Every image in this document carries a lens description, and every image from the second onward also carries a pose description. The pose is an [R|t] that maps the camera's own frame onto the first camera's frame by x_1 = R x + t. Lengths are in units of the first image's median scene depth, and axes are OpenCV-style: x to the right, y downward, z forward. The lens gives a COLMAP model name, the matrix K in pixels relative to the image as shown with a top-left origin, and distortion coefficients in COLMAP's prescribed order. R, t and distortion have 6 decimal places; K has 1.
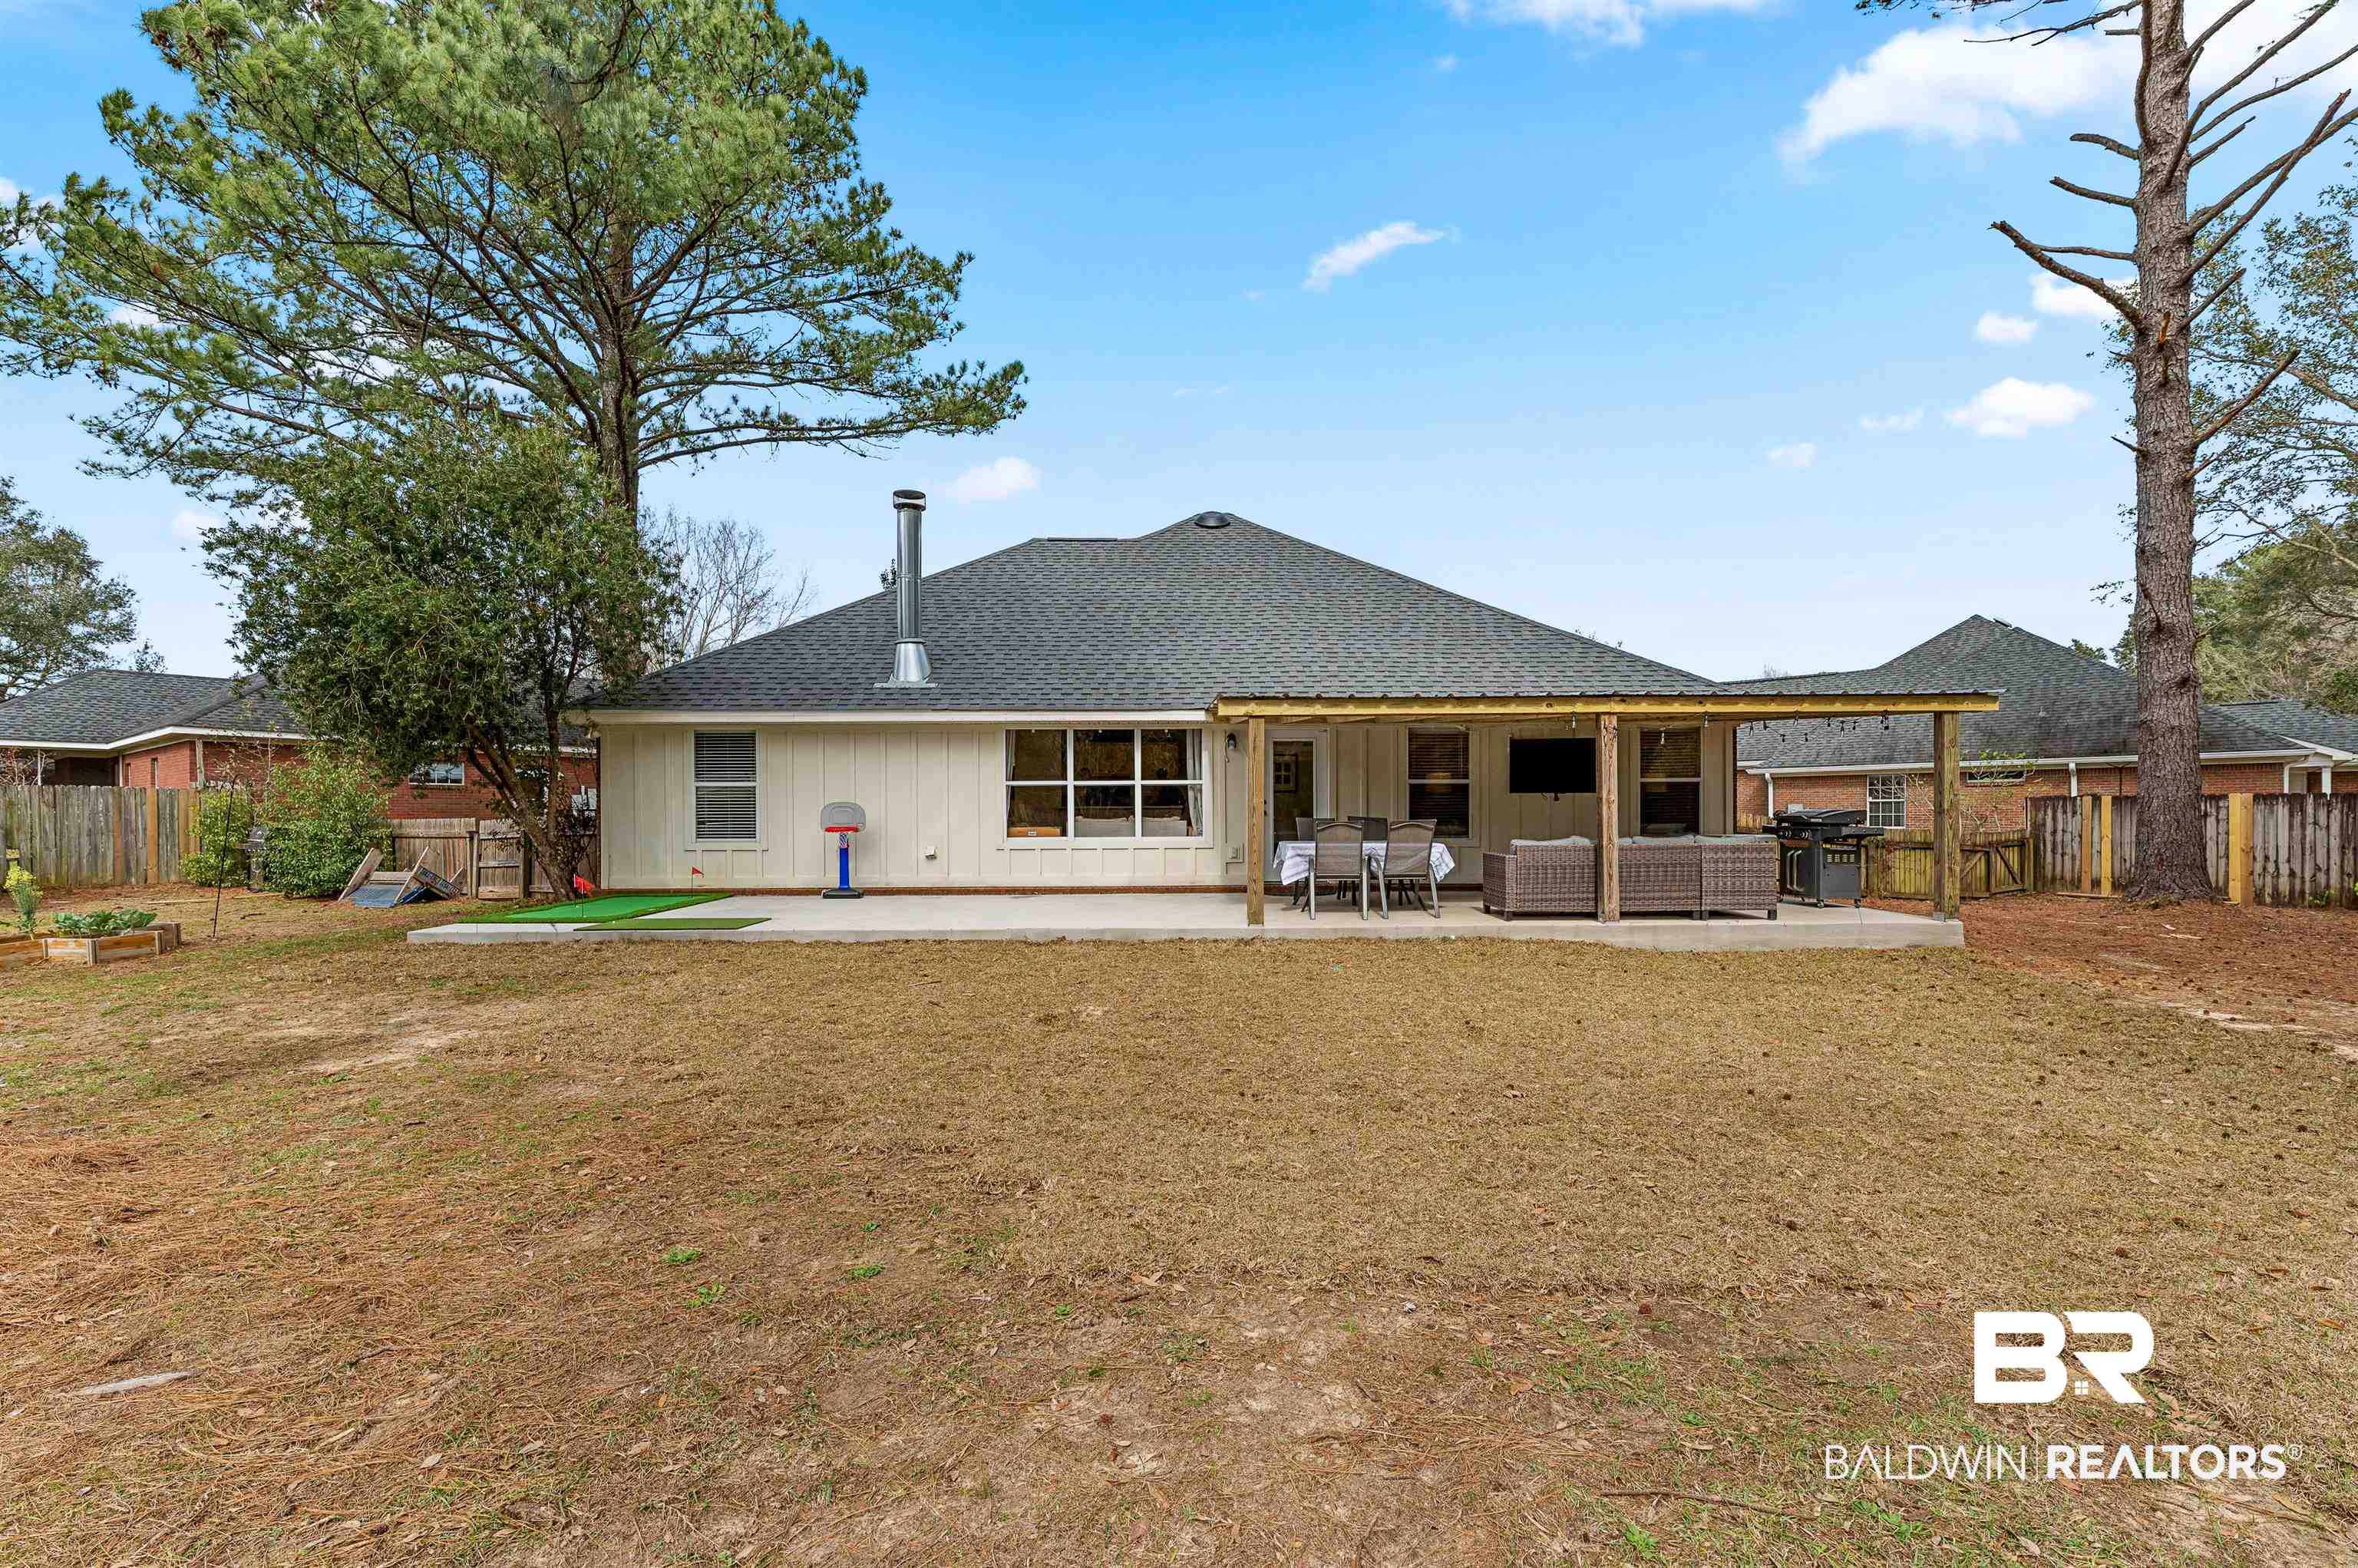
lens RADIAL K [[1068.3, 0, 1179.0], [0, 1068.3, 784.0], [0, 0, 1]] dist [-0.003908, -0.000409]
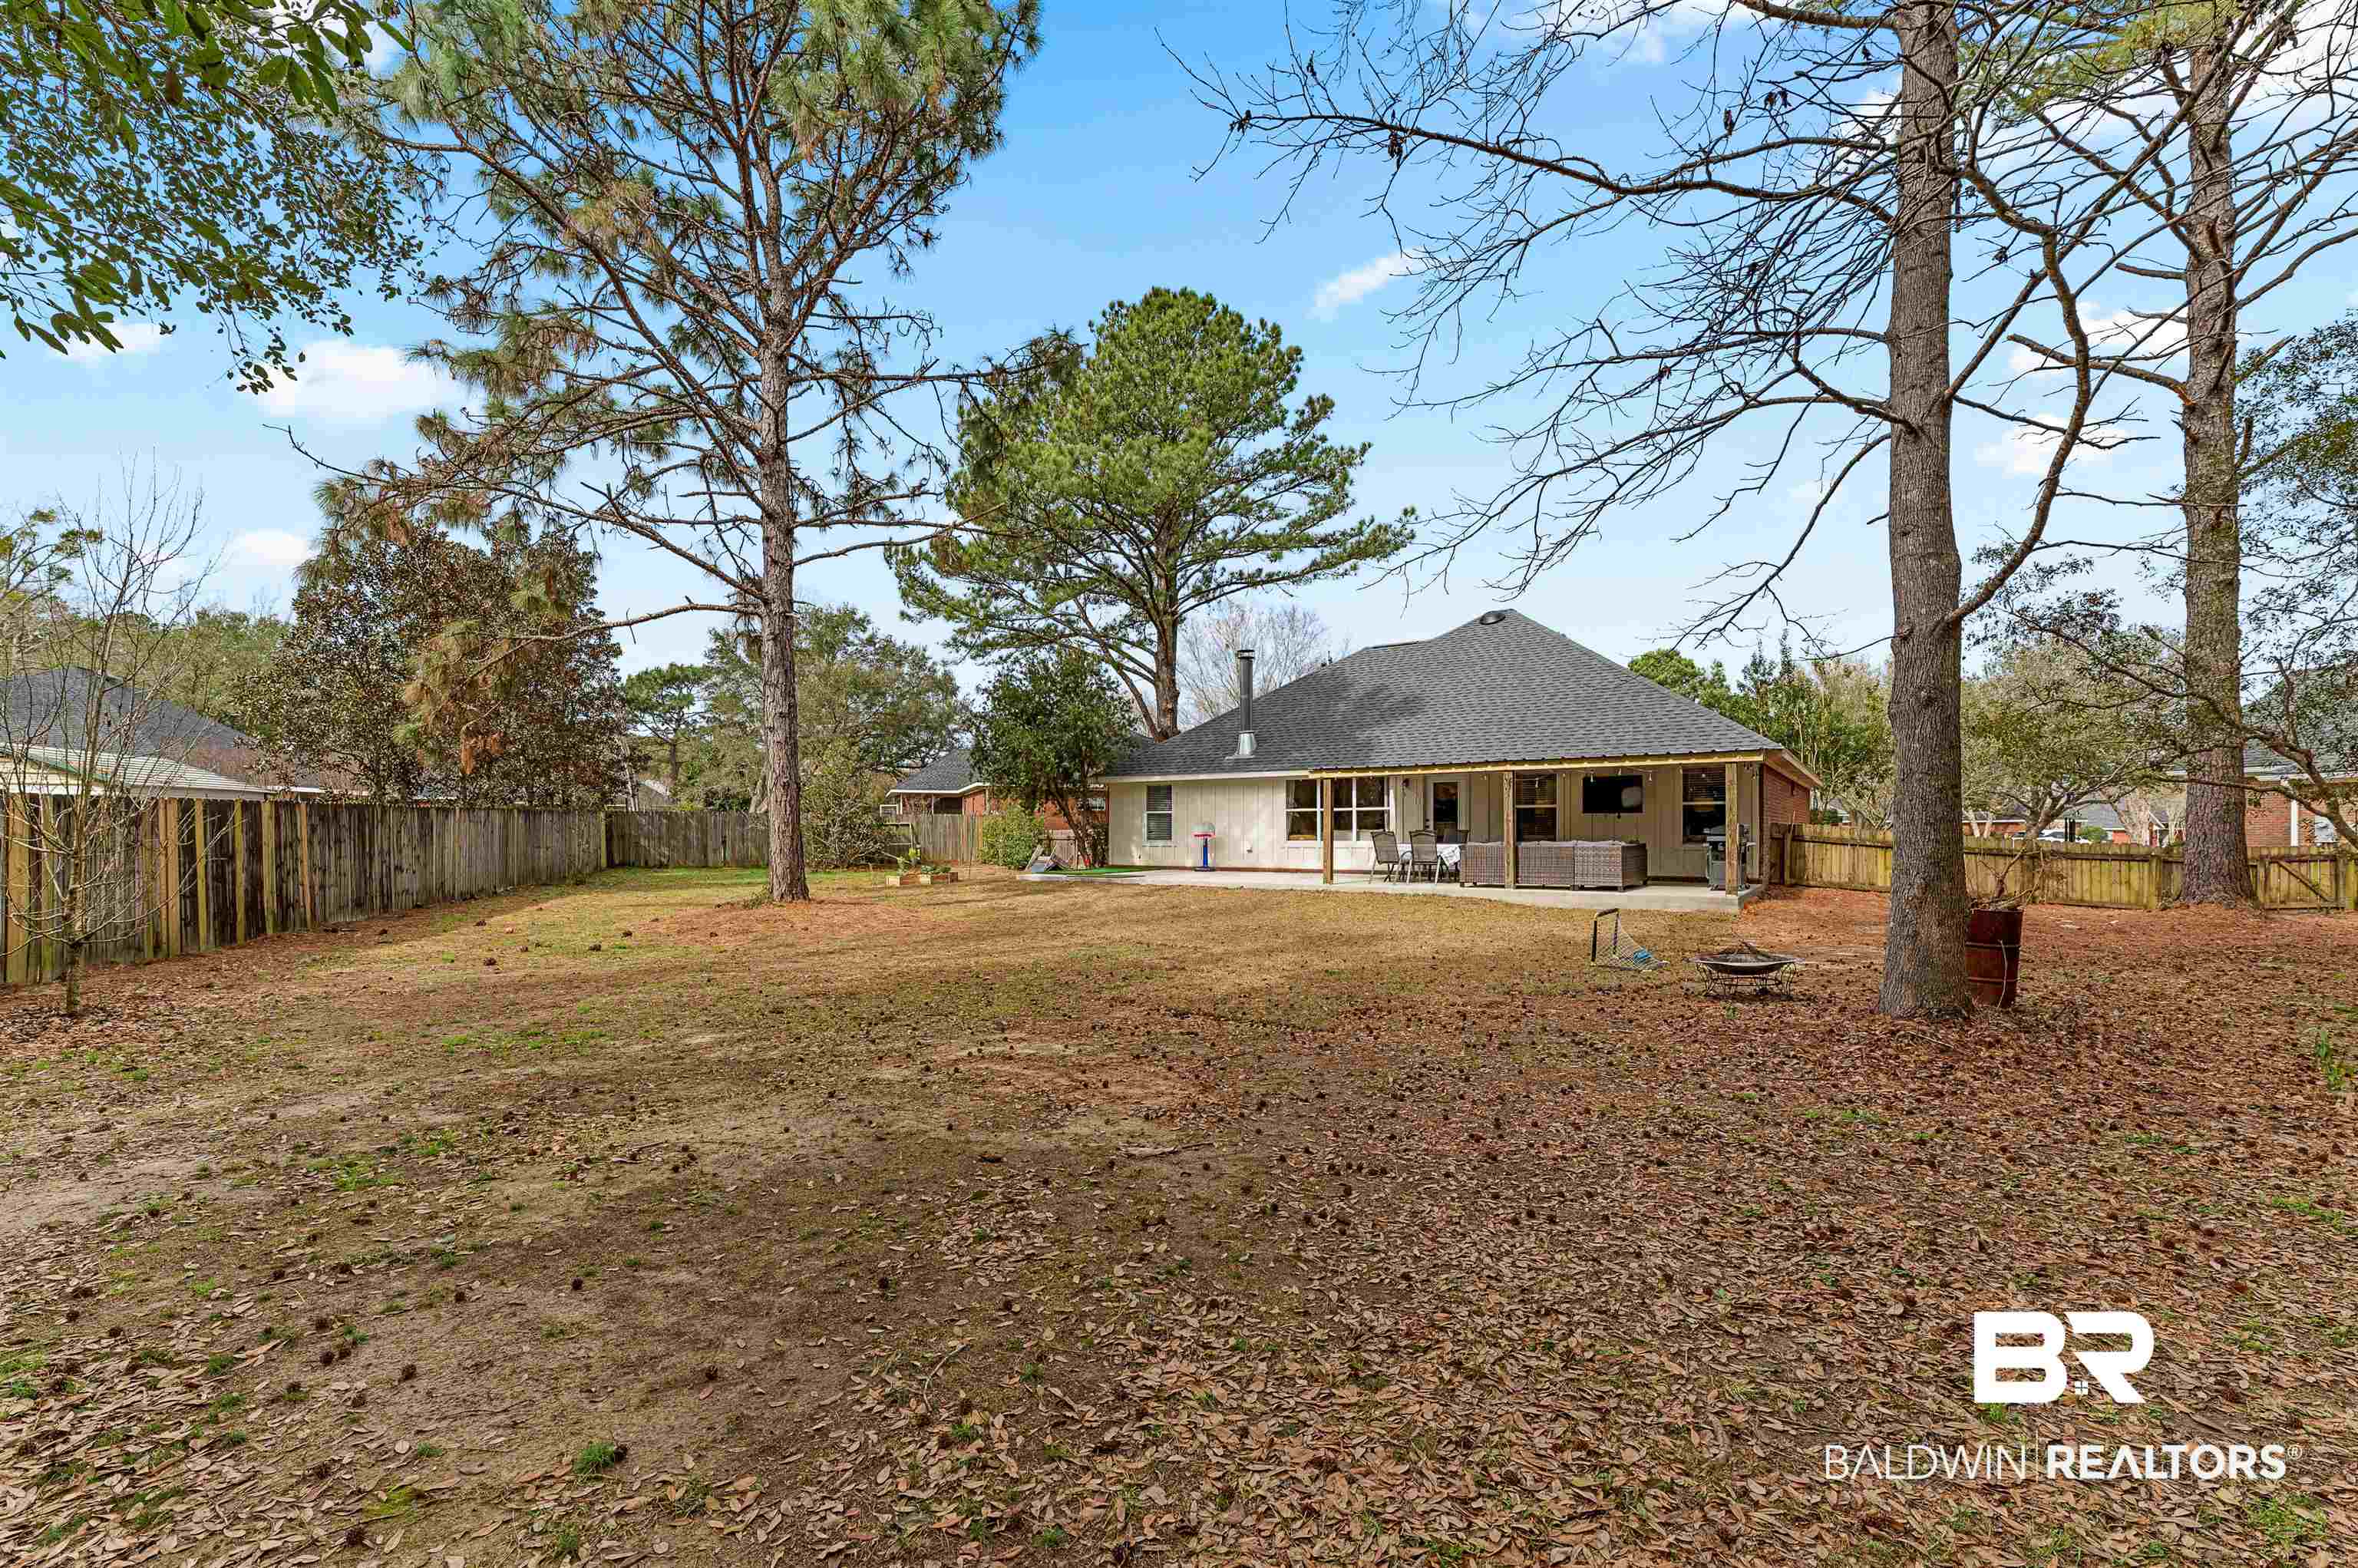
lens RADIAL K [[965.3, 0, 1171.7], [0, 965.3, 792.9], [0, 0, 1]] dist [-0.003995, -0.000851]
pose [[0.826690, -0.019124, -0.562332, 0.583481], [0.014617, 0.999815, -0.012514, -0.012542], [0.562467, 0.002125, 0.826817, -0.441000]]
